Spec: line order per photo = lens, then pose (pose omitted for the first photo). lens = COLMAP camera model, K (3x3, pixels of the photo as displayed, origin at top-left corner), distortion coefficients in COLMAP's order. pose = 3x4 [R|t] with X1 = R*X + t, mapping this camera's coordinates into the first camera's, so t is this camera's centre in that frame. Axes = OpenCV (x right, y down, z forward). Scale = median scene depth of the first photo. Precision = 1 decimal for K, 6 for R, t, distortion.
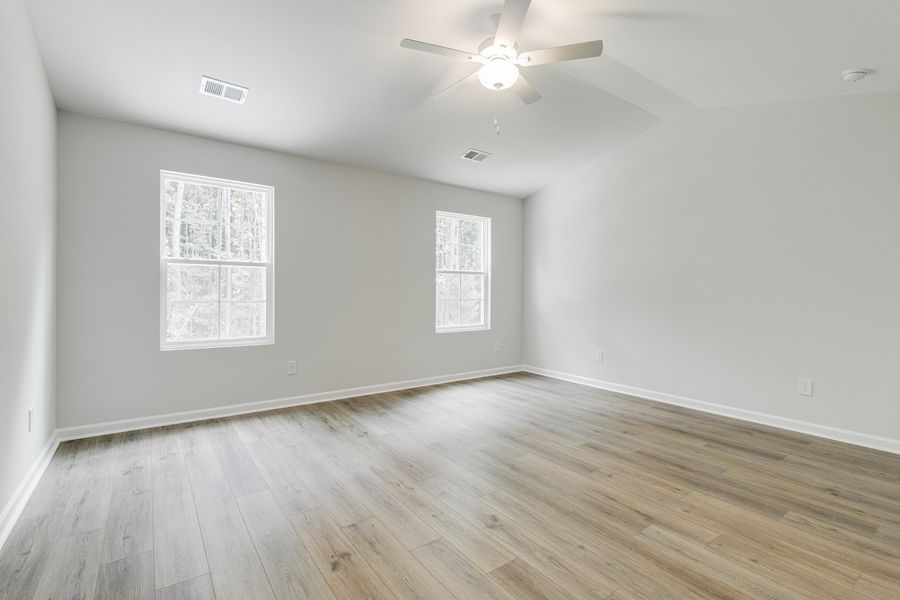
lens RADIAL K [[416.8, 0, 455.4], [0, 416.8, 298.4], [0, 0, 1]] dist [0.003502, 0.000002]
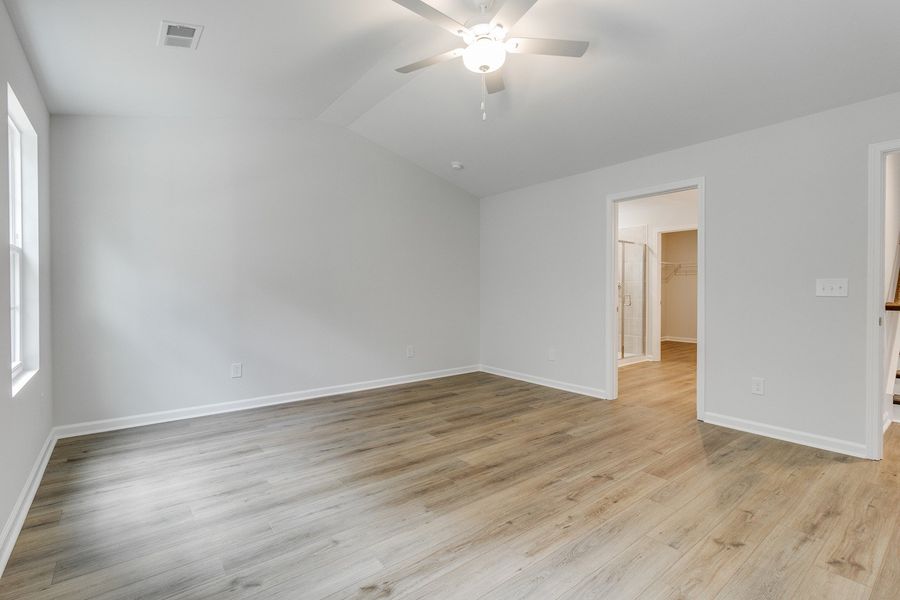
lens RADIAL K [[416.8, 0, 455.4], [0, 416.8, 298.4], [0, 0, 1]] dist [0.003502, 0.000002]
pose [[-0.039130, -0.026890, 0.998872, -0.845694], [0.016491, 0.999484, 0.027553, -0.025145], [-0.999098, 0.017551, -0.038666, 1.124203]]
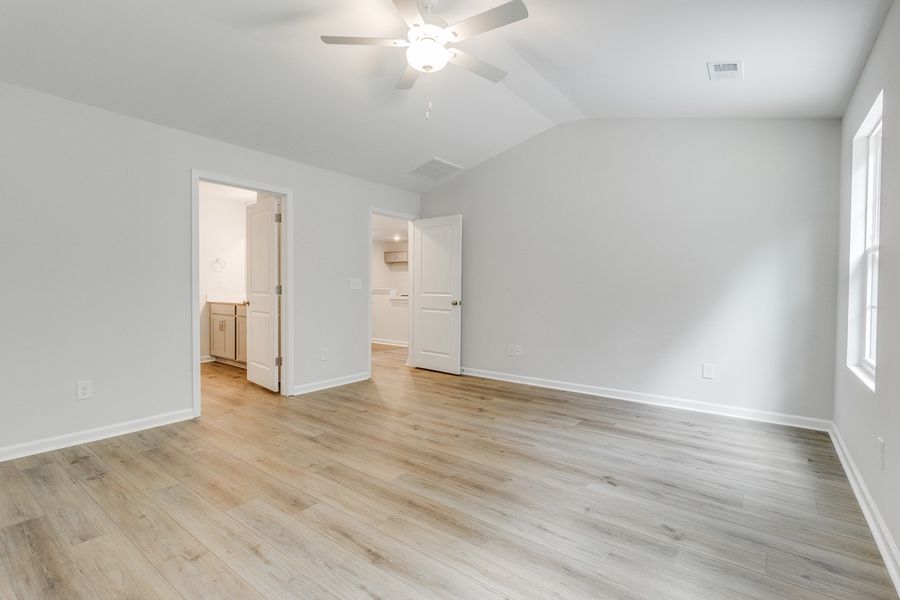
lens RADIAL K [[416.8, 0, 455.4], [0, 416.8, 298.4], [0, 0, 1]] dist [0.003502, 0.000002]
pose [[-0.957644, -0.005432, -0.287905, 0.315527], [-0.018067, 0.998986, 0.041245, -0.029379], [0.287389, 0.044700, -0.956770, 1.969243]]
